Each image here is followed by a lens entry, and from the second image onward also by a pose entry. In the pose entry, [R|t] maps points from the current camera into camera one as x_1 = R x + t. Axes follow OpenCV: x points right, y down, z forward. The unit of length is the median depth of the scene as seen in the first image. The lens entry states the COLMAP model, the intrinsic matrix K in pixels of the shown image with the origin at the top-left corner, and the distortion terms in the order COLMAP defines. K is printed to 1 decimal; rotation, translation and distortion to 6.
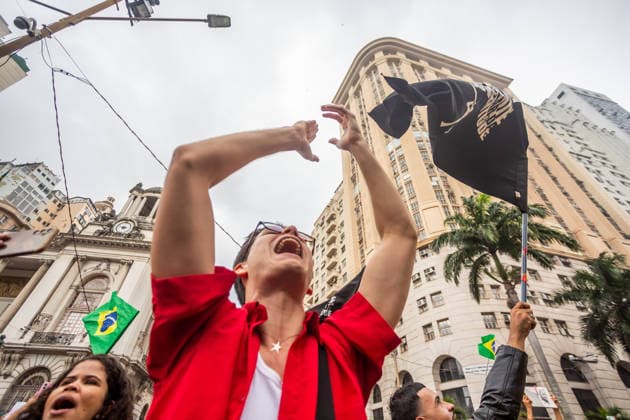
lens RADIAL K [[314.9, 0, 315.0], [0, 314.9, 210.0], [0, 0, 1]] dist [0.000282, 0.000170]
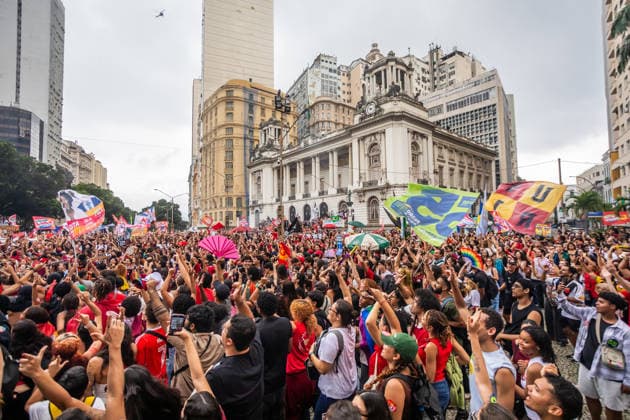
lens RADIAL K [[314.9, 0, 315.0], [0, 314.9, 210.0], [0, 0, 1]] dist [0.000282, 0.000170]
pose [[0.540919, -0.114796, -0.833204, 0.356784], [0.598429, 0.748635, 0.285357, -0.139002], [0.591008, -0.652968, 0.473648, -0.142183]]
